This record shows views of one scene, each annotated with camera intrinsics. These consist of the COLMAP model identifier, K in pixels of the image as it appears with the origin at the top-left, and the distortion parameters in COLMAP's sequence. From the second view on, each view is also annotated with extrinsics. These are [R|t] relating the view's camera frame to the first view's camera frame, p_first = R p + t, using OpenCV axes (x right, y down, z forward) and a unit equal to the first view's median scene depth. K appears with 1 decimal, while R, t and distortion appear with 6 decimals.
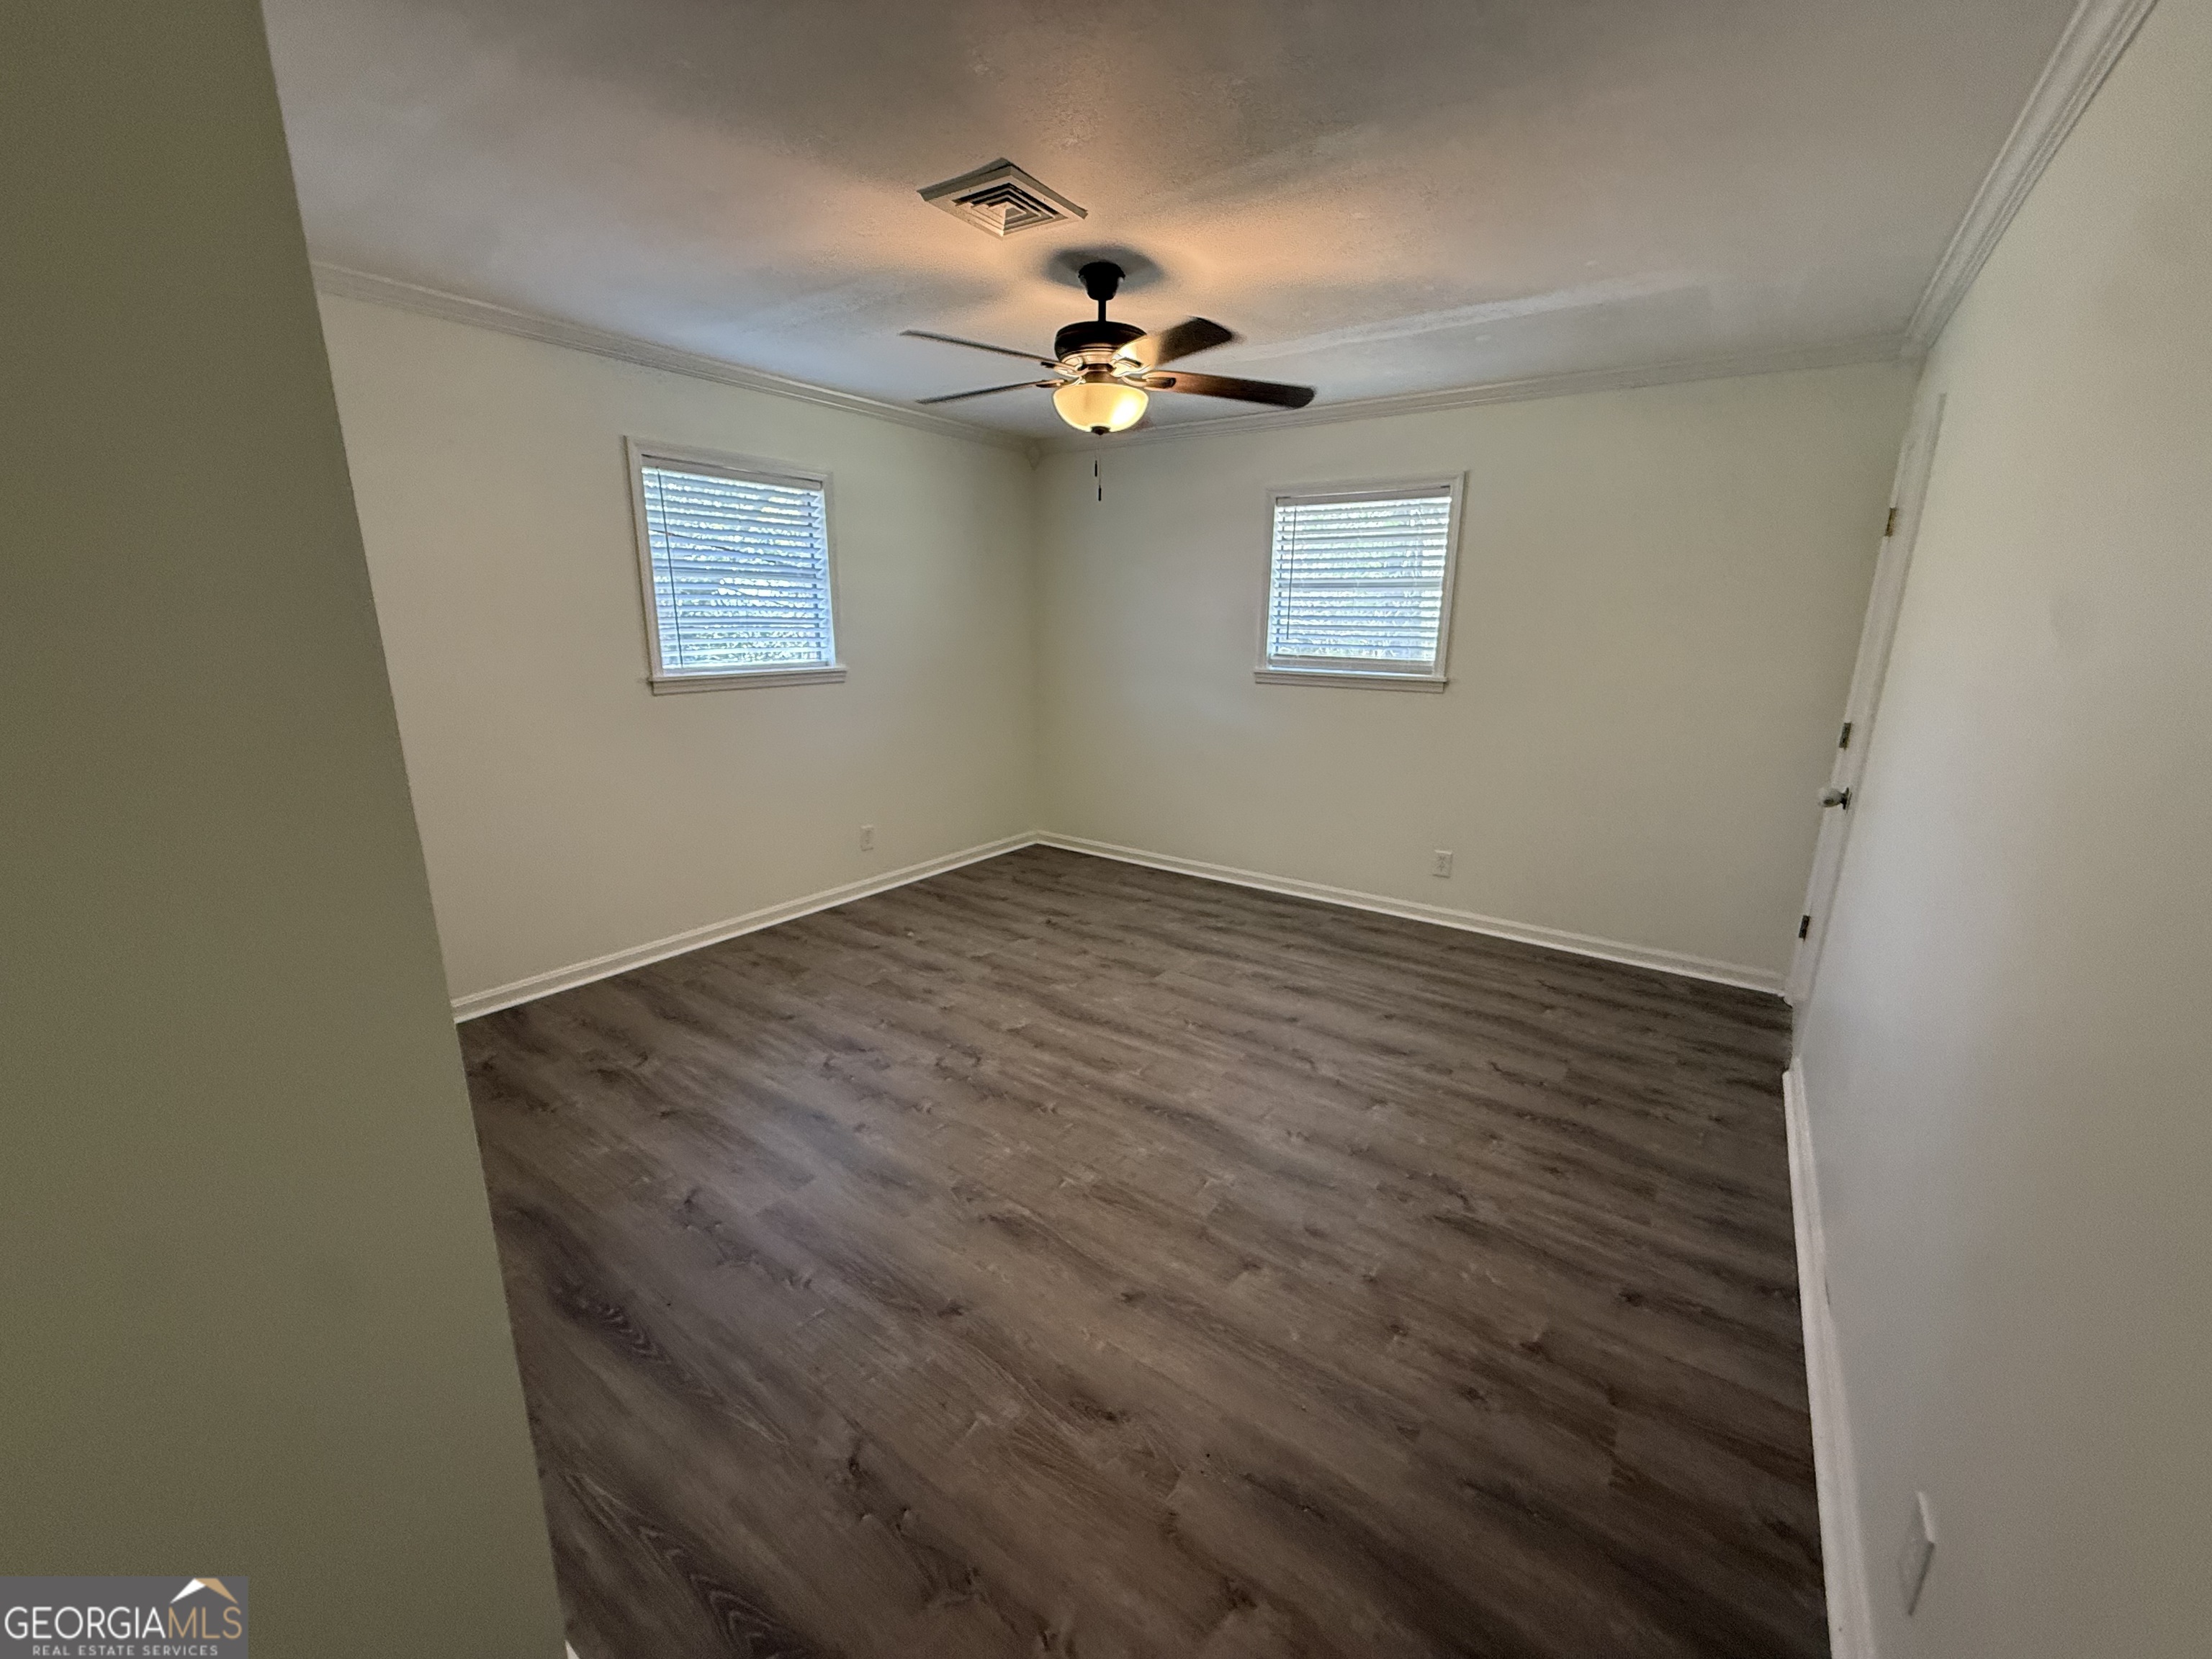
lens RADIAL K [[879.2, 0, 1113.3], [0, 879.2, 833.7], [0, 0, 1]] dist [0.000848, 0.000138]
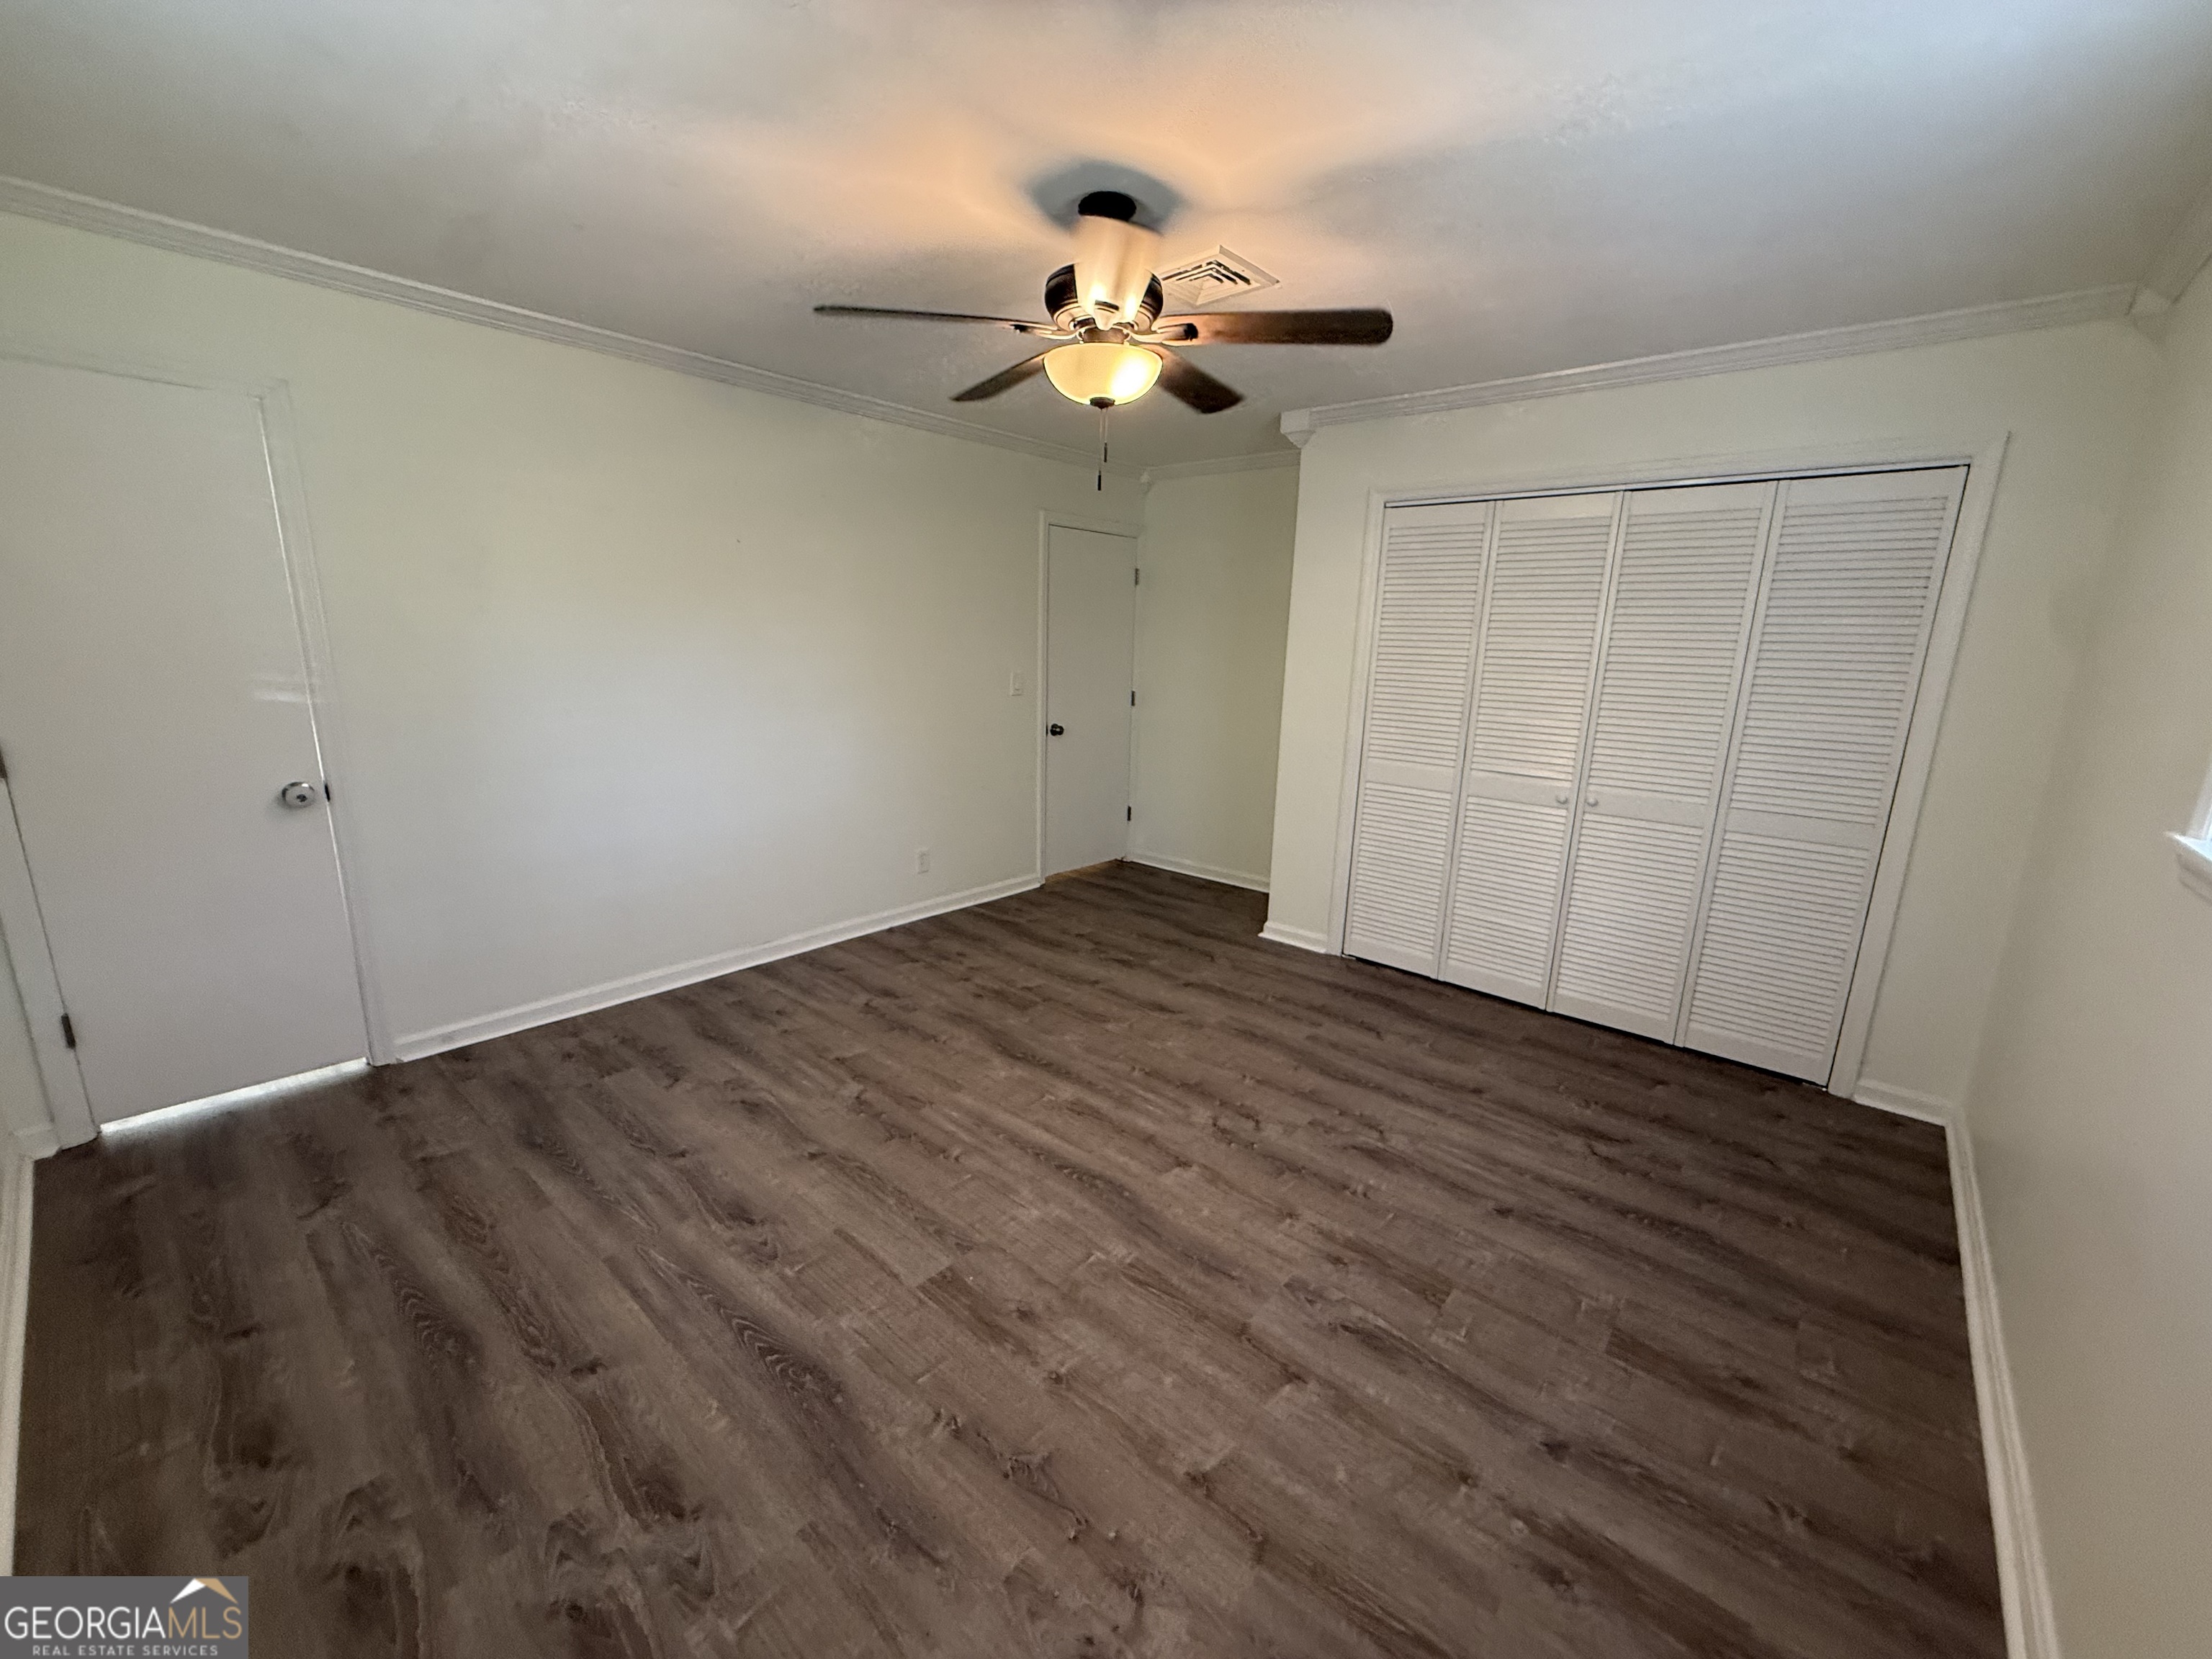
lens RADIAL K [[879.2, 0, 1105.6], [0, 879.2, 833.8], [0, 0, 1]] dist [0.000848, 0.000138]
pose [[-0.993332, -0.063728, 0.096072, -0.100717], [-0.013568, 0.892159, 0.451518, -0.387769], [-0.114486, 0.447204, -0.887075, 1.560691]]
